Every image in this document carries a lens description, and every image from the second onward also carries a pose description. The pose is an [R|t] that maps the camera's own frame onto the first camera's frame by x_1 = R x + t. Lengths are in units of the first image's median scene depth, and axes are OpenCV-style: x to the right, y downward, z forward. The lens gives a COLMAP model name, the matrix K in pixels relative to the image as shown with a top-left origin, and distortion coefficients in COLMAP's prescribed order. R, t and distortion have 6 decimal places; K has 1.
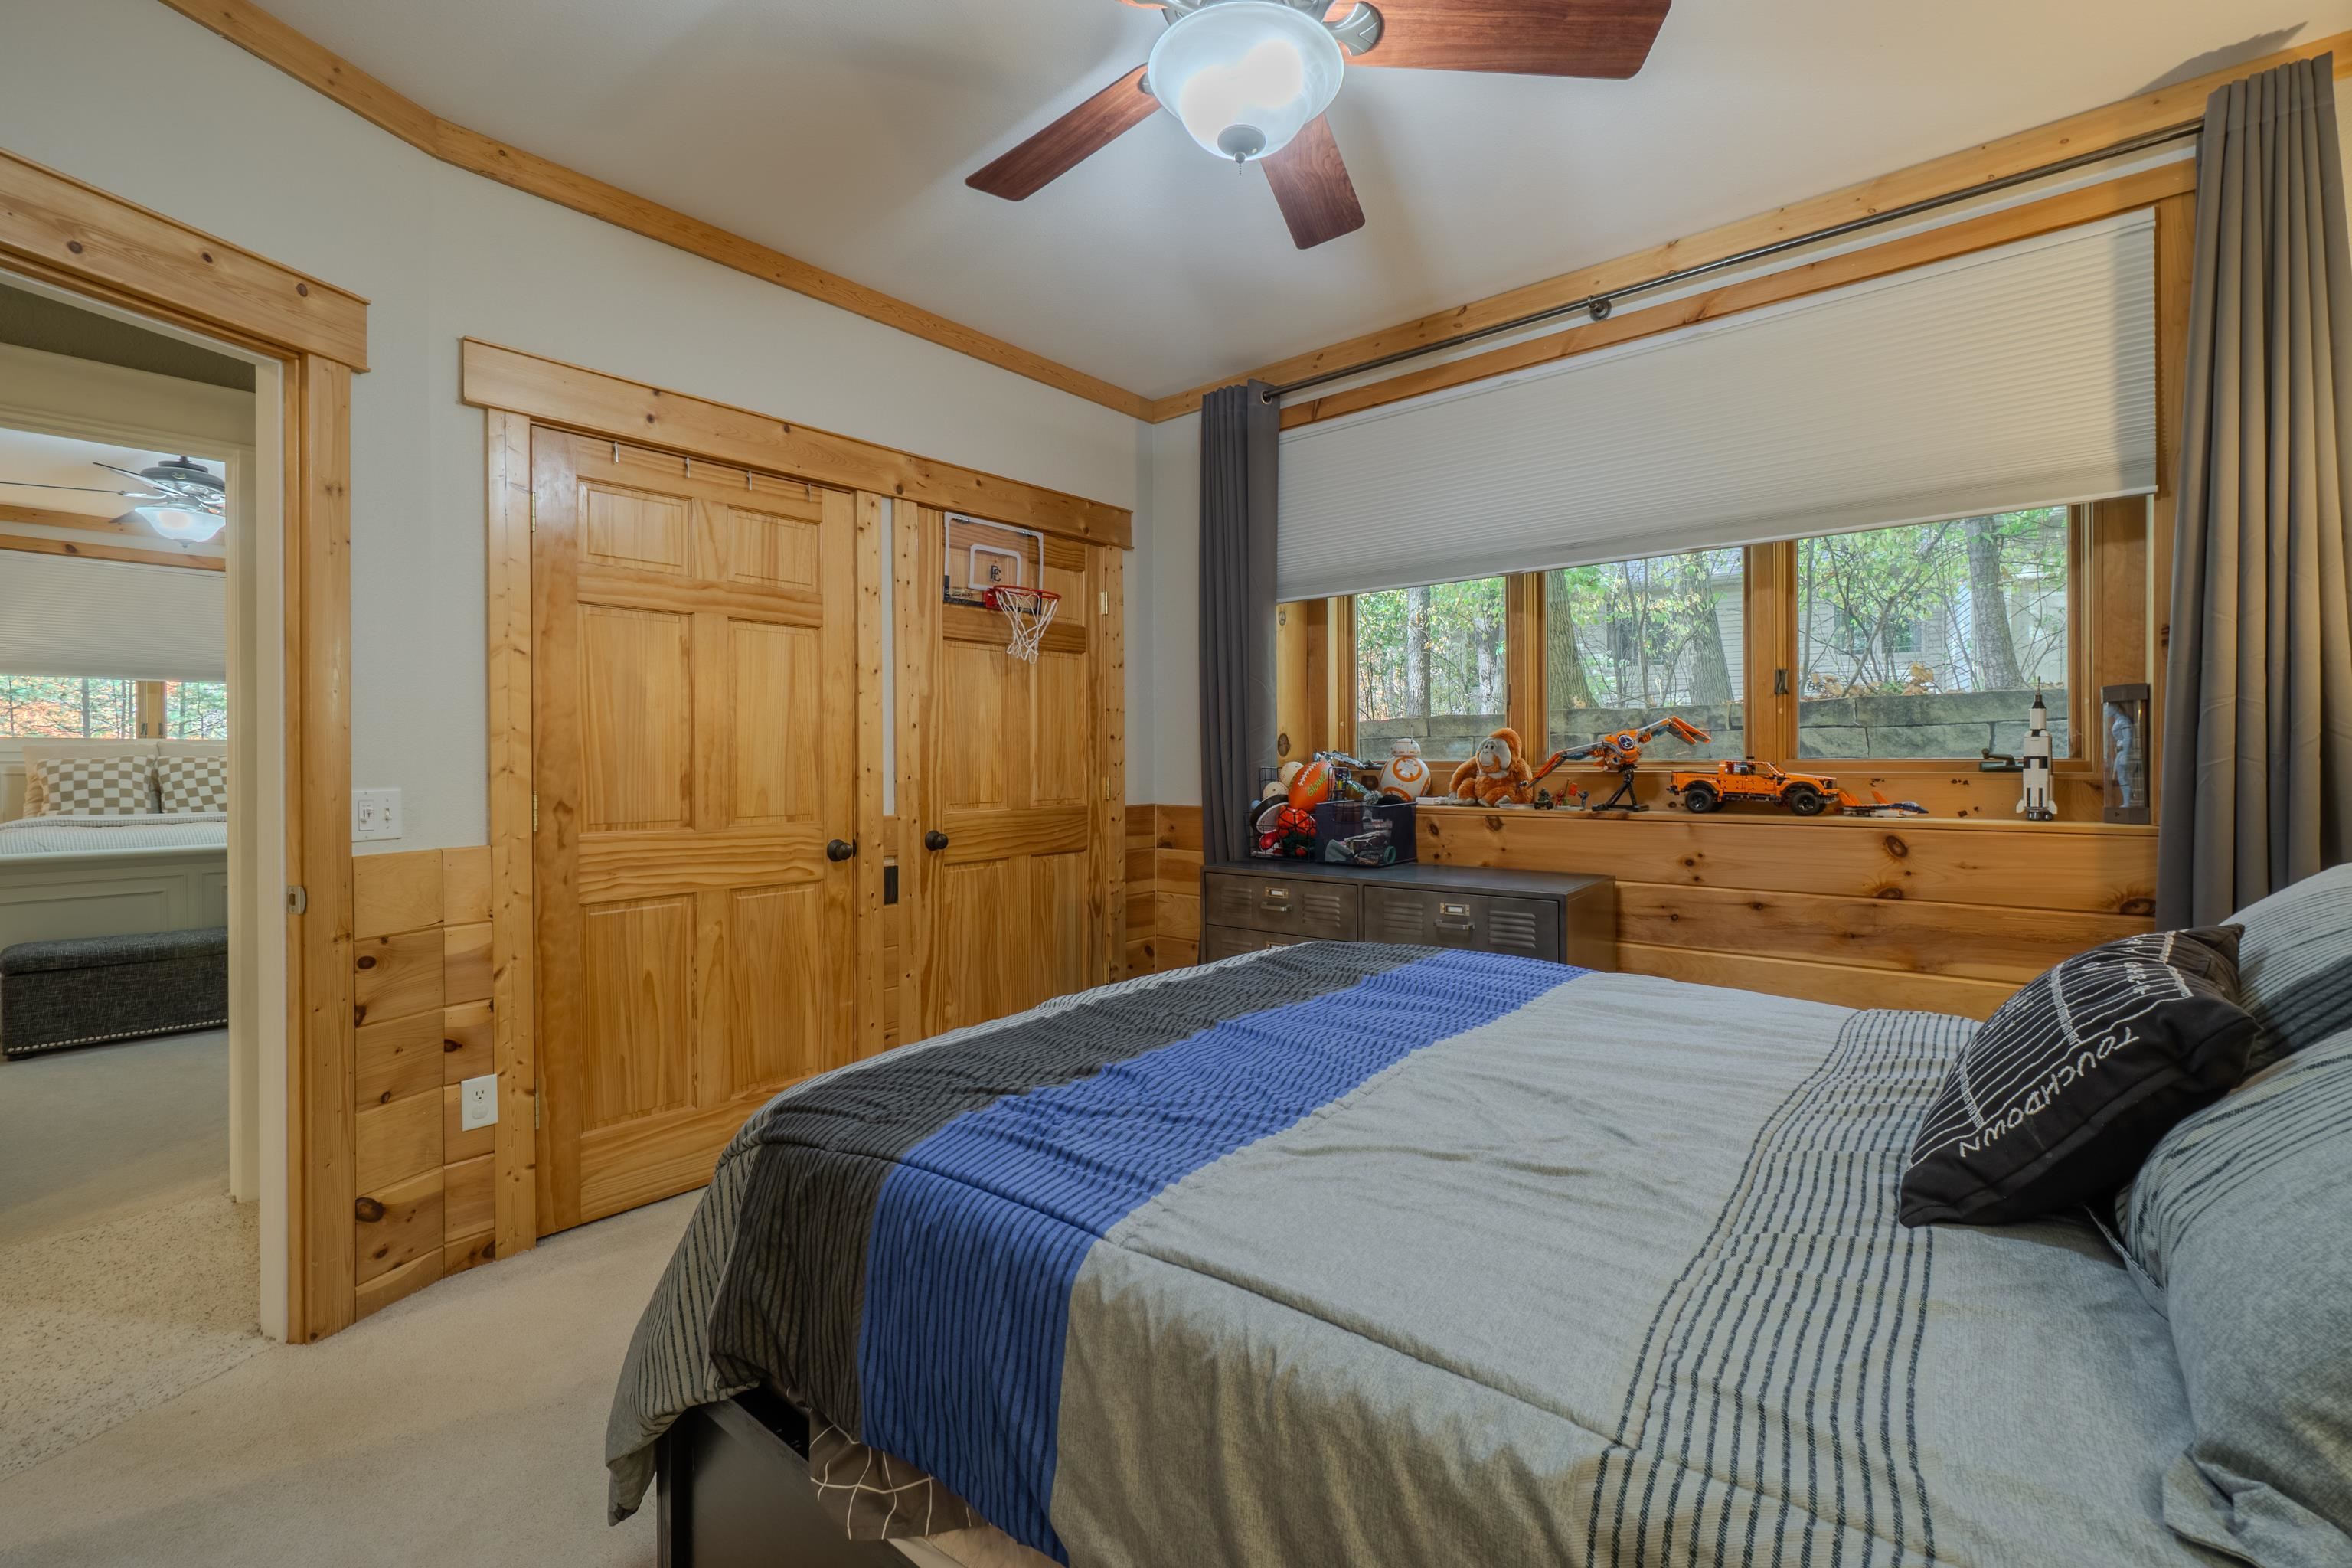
lens RADIAL K [[1026.3, 0, 1184.9], [0, 1026.3, 756.6], [0, 0, 1]] dist [0.000592, -0.005648]
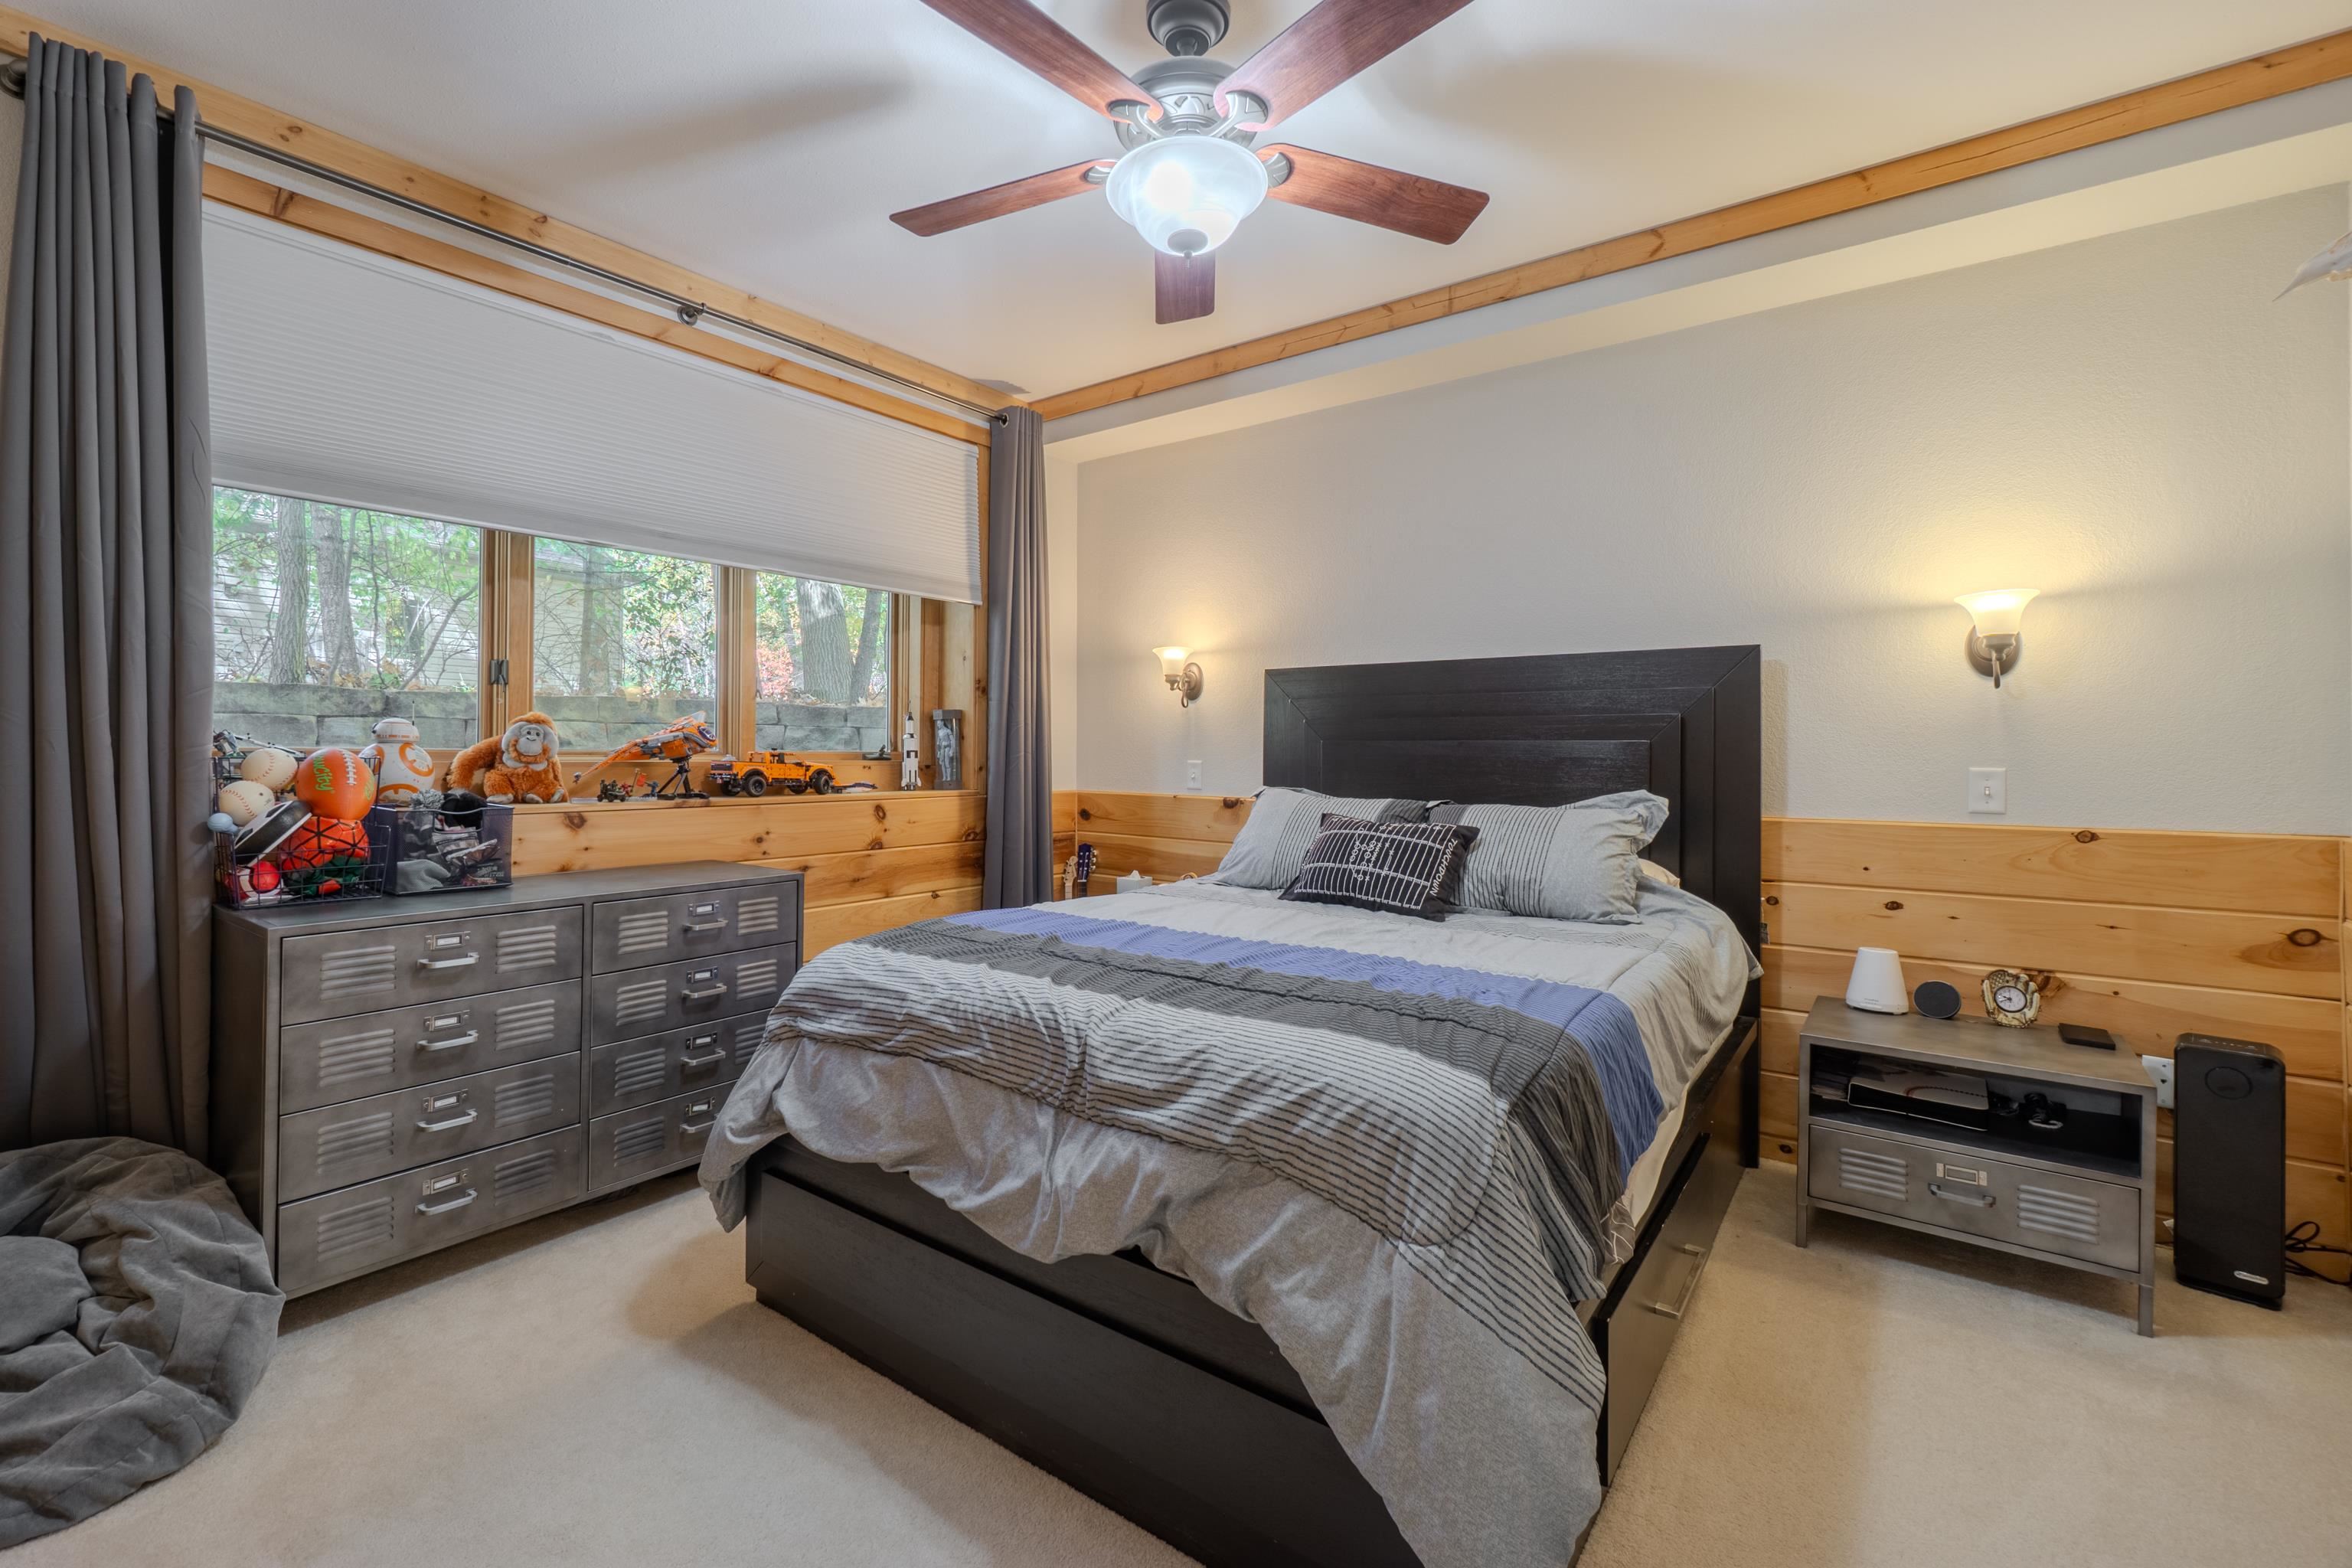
lens RADIAL K [[1026.3, 0, 1184.9], [0, 1026.3, 756.6], [0, 0, 1]] dist [0.000592, -0.005648]
pose [[-0.080955, -0.001272, 0.996717, -0.718289], [-0.007174, 0.999974, 0.000693, 0.004694], [-0.996692, -0.007094, -0.080962, 0.629749]]
